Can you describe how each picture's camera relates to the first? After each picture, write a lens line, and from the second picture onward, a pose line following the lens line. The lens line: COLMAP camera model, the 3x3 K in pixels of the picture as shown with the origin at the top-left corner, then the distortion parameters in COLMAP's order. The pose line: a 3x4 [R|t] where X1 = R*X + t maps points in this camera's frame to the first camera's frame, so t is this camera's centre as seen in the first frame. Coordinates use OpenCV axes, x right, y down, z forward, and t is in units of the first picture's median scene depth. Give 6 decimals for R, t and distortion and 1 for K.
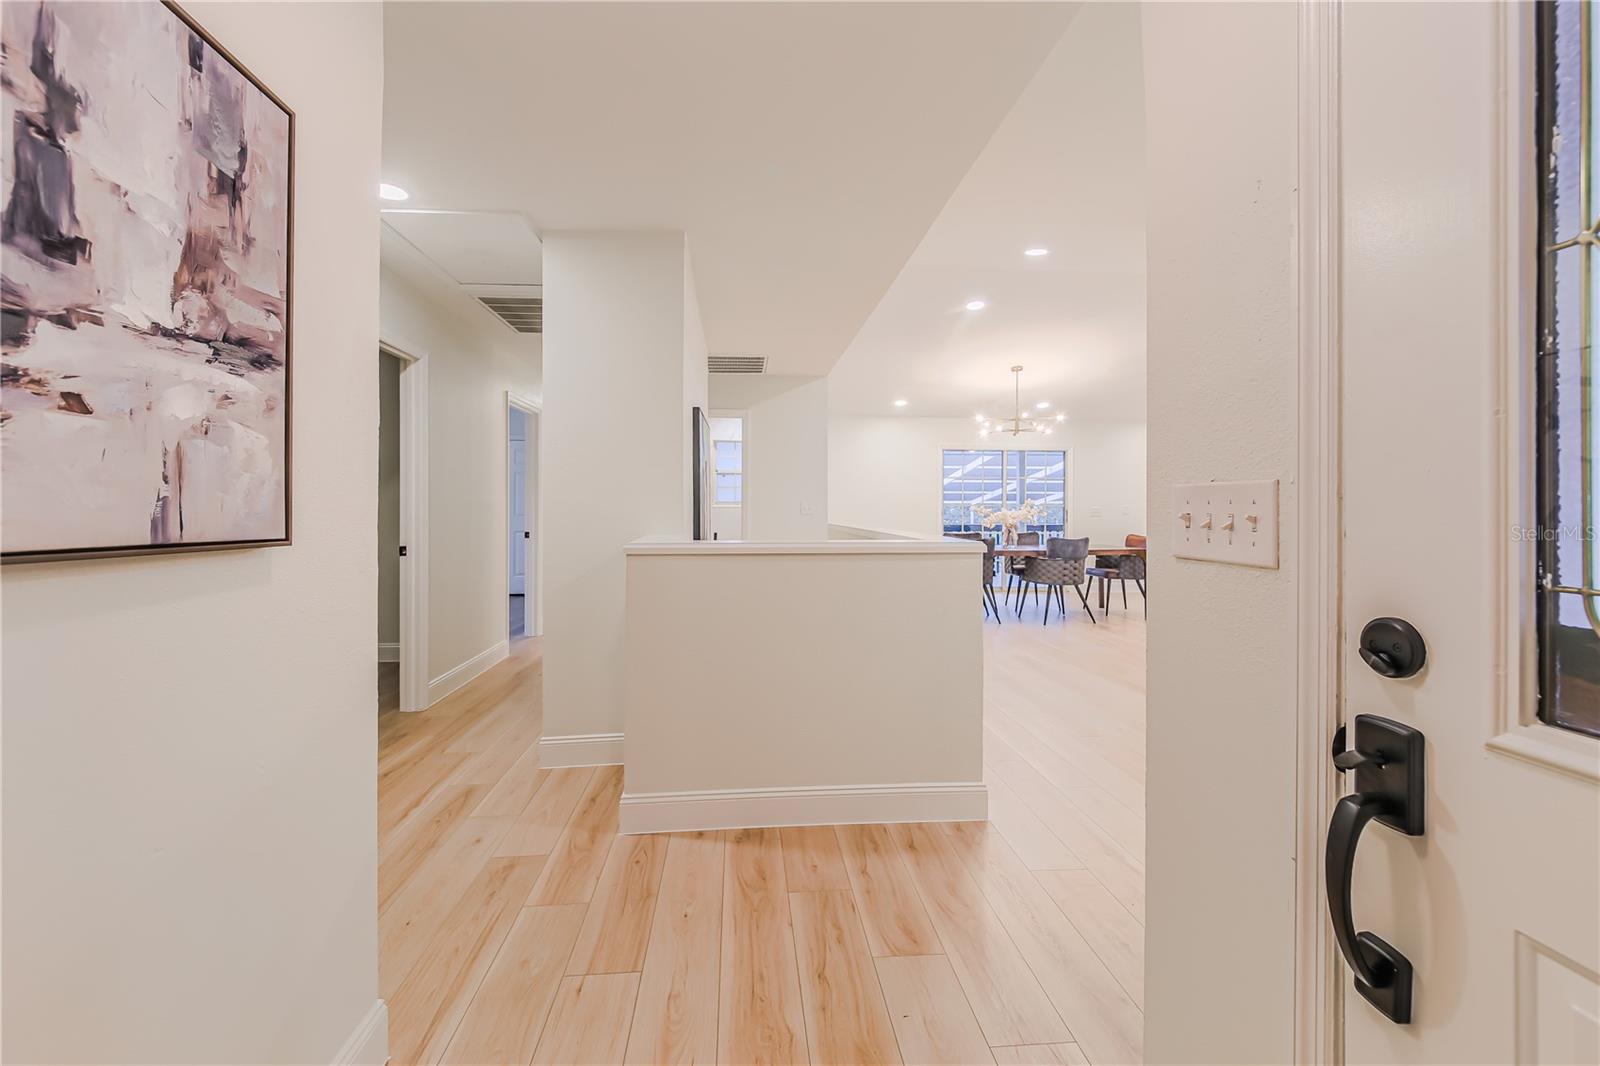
lens RADIAL K [[645.8, 0, 788.5], [0, 645.8, 497.4], [0, 0, 1]] dist [-0.004814, 0.001344]
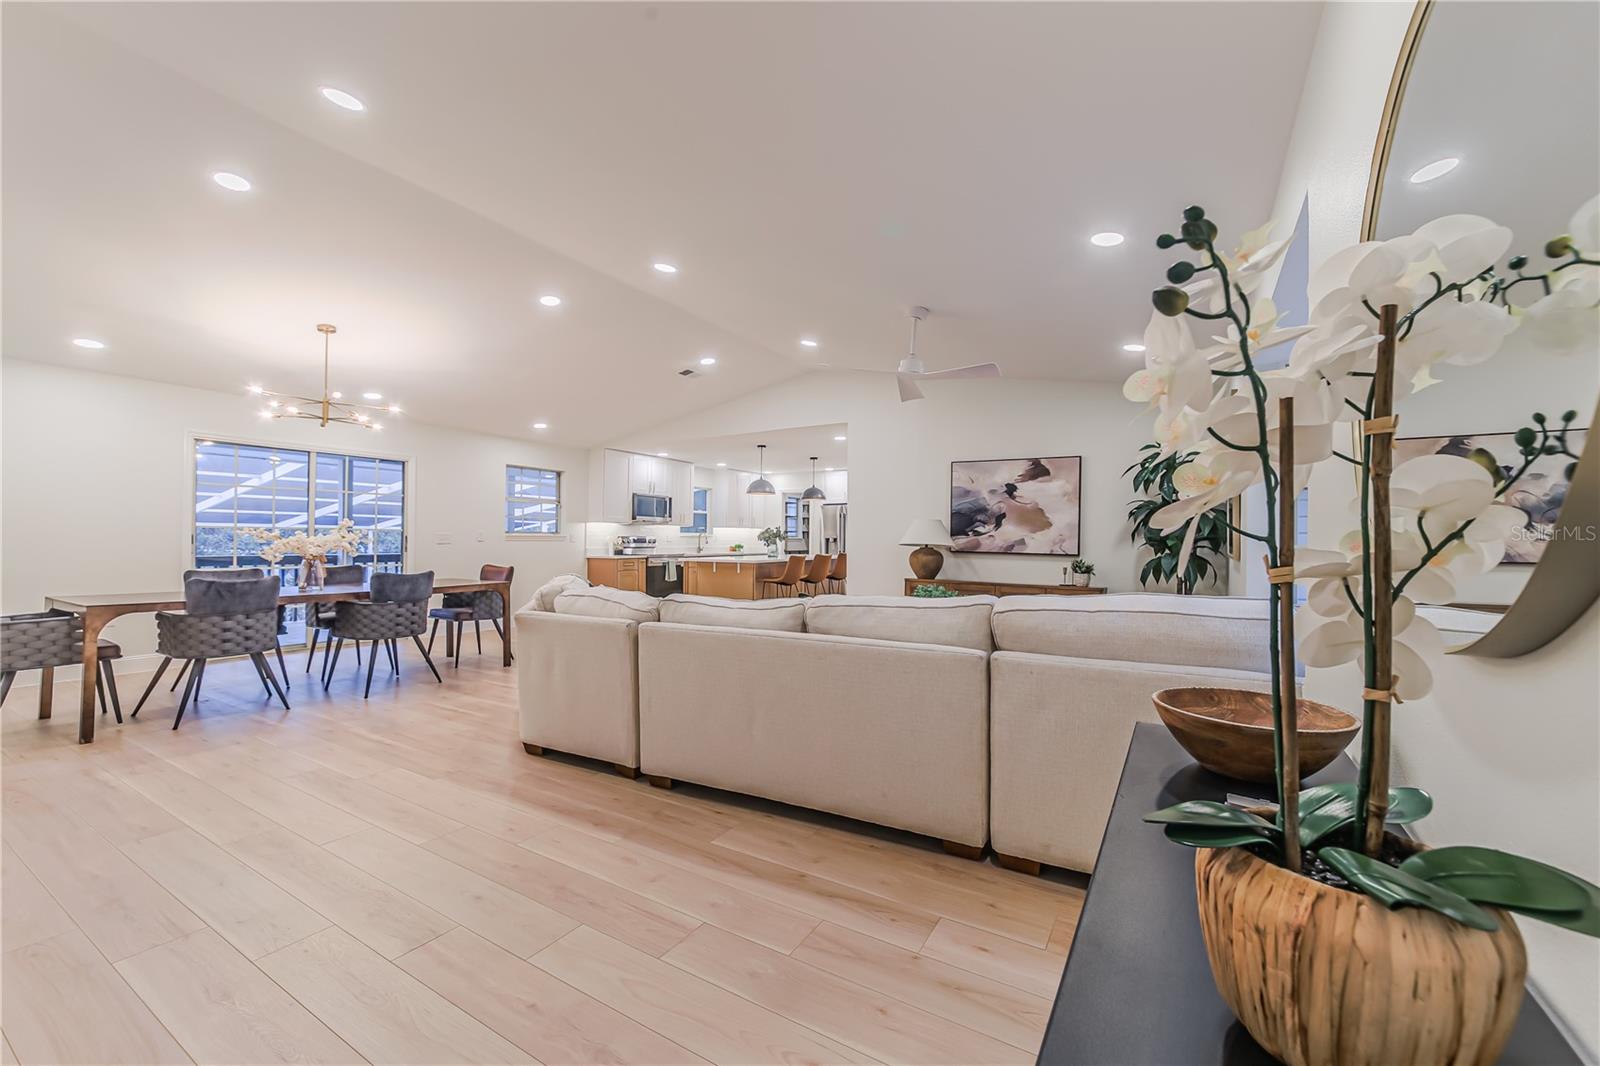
lens RADIAL K [[645.8, 0, 810.7], [0, 645.8, 543.5], [0, 0, 1]] dist [-0.004814, 0.001344]
pose [[0.573522, -0.002363, 0.819187, 0.090906], [-0.020214, 0.999651, 0.017035, 0.007307], [-0.818941, -0.026329, 0.573274, 0.186518]]
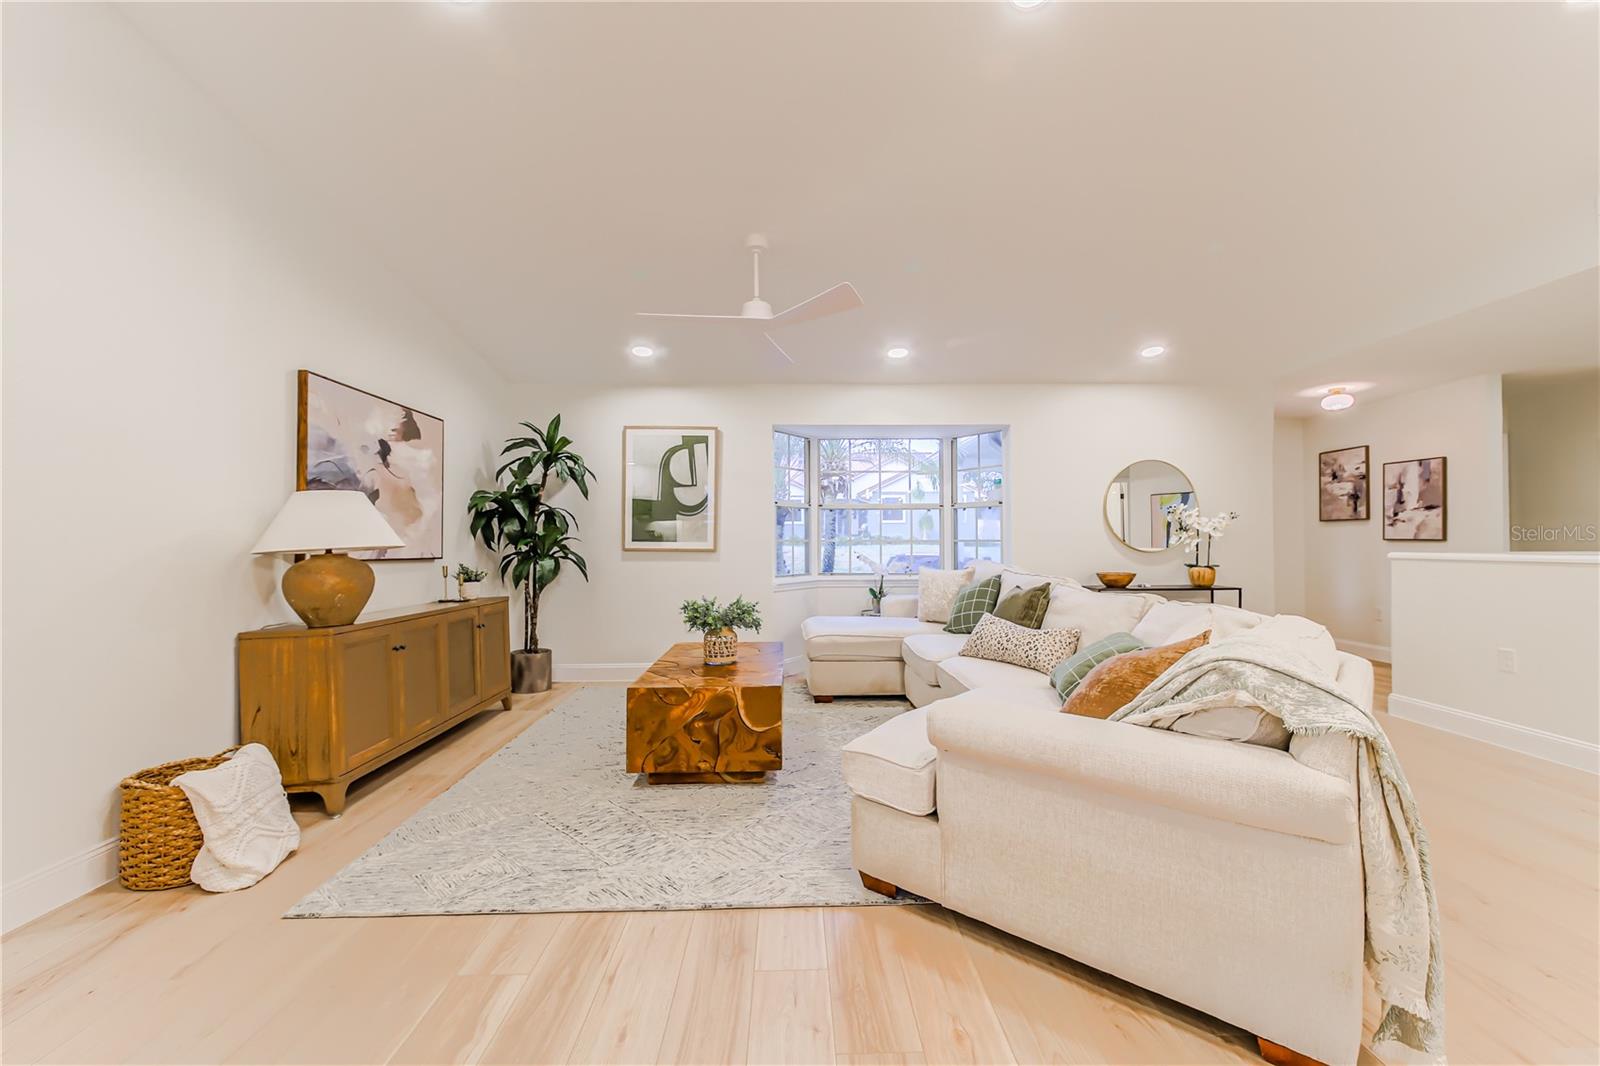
lens RADIAL K [[645.8, 0, 814.0], [0, 645.8, 538.8], [0, 0, 1]] dist [-0.004814, 0.001344]
pose [[-0.999105, 0.003058, 0.042192, 0.587578], [0.002329, 0.999847, -0.017309, 0.022163], [-0.042238, -0.017195, -0.998960, 0.934270]]
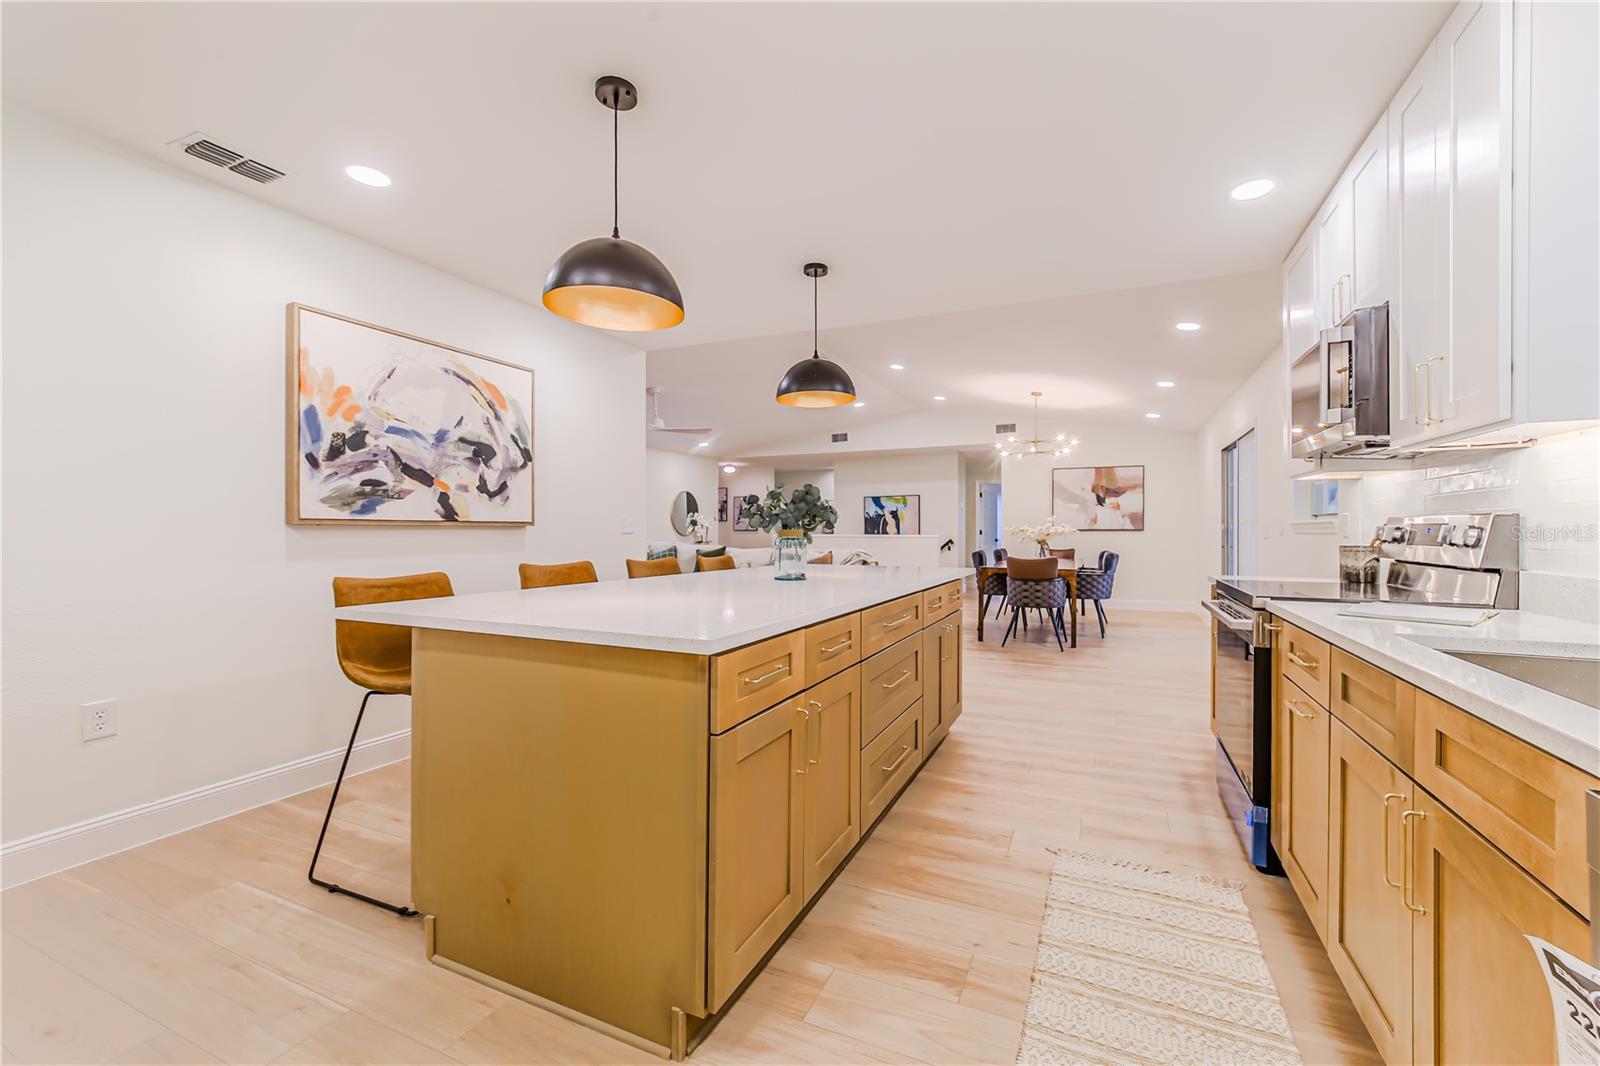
lens RADIAL K [[645.8, 0, 803.5], [0, 645.8, 534.7], [0, 0, 1]] dist [-0.004814, 0.001344]
pose [[-0.482768, 0.004302, -0.875738, 1.437468], [0.011635, 0.999931, -0.001501, 0.029128], [0.875671, -0.010914, -0.482784, 1.160912]]
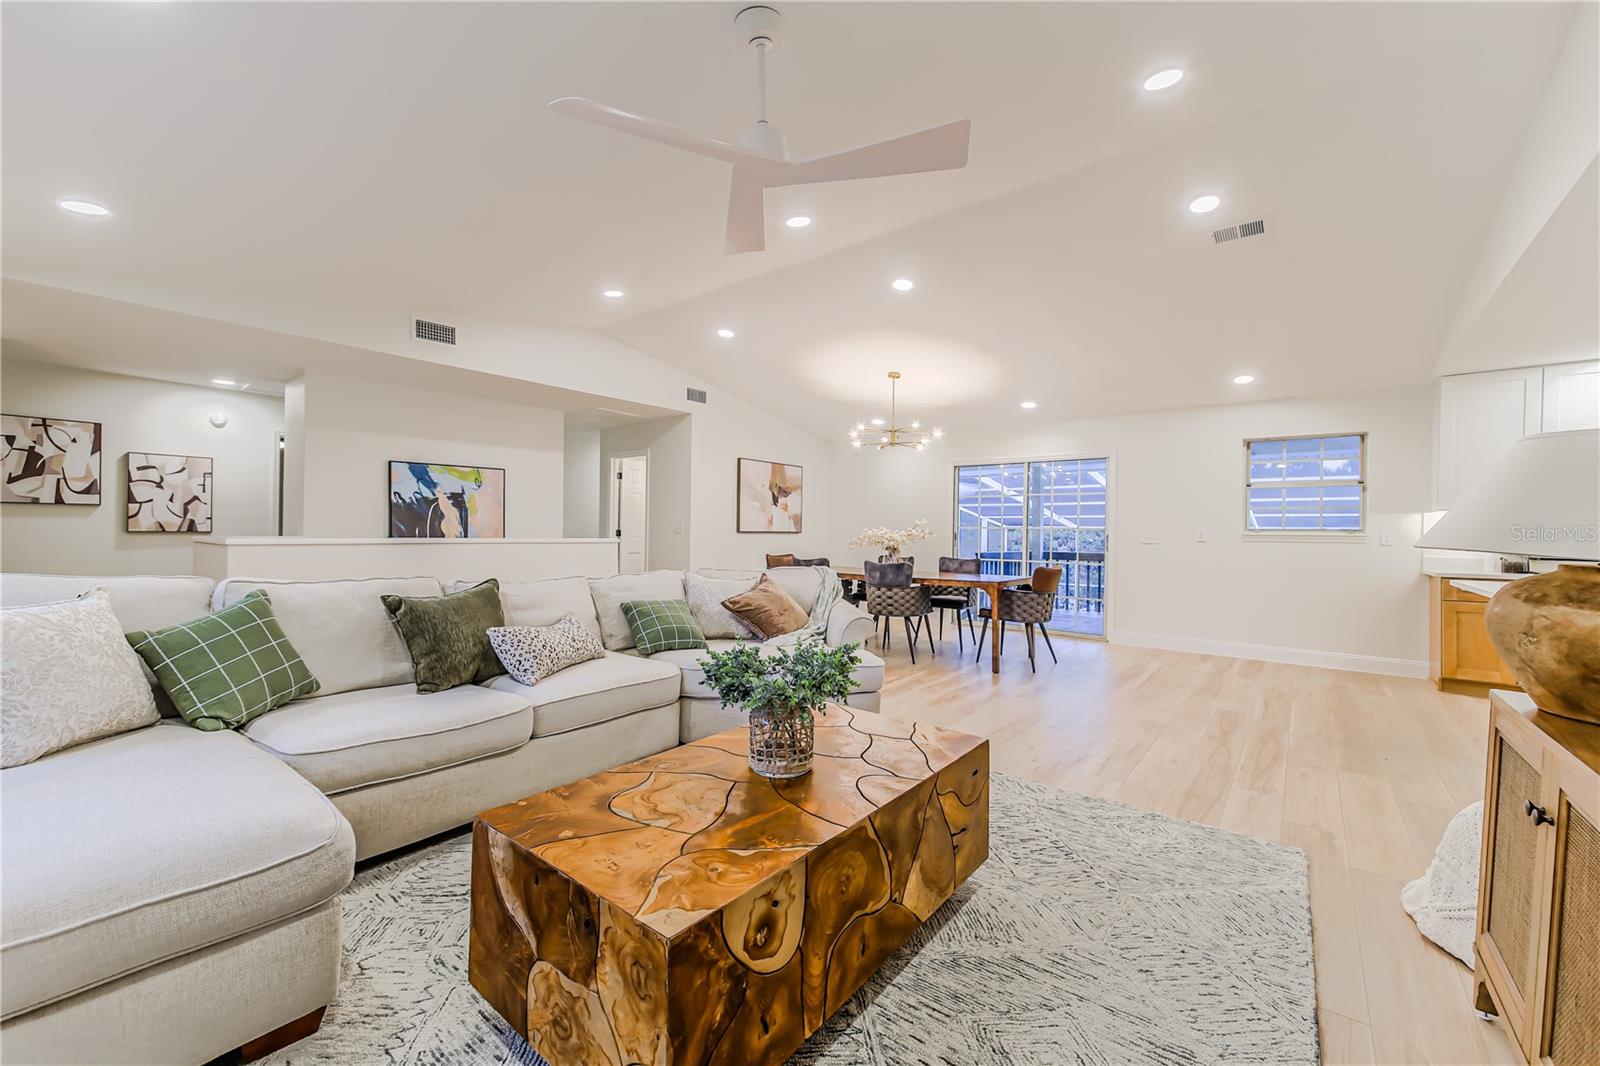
lens RADIAL K [[645.8, 0, 806.8], [0, 645.8, 532.2], [0, 0, 1]] dist [-0.004814, 0.001344]
pose [[0.739742, 0.006418, -0.672860, 0.856647], [-0.001394, 0.999967, 0.008005, 0.014694], [0.672889, -0.004984, 0.739726, 0.261934]]
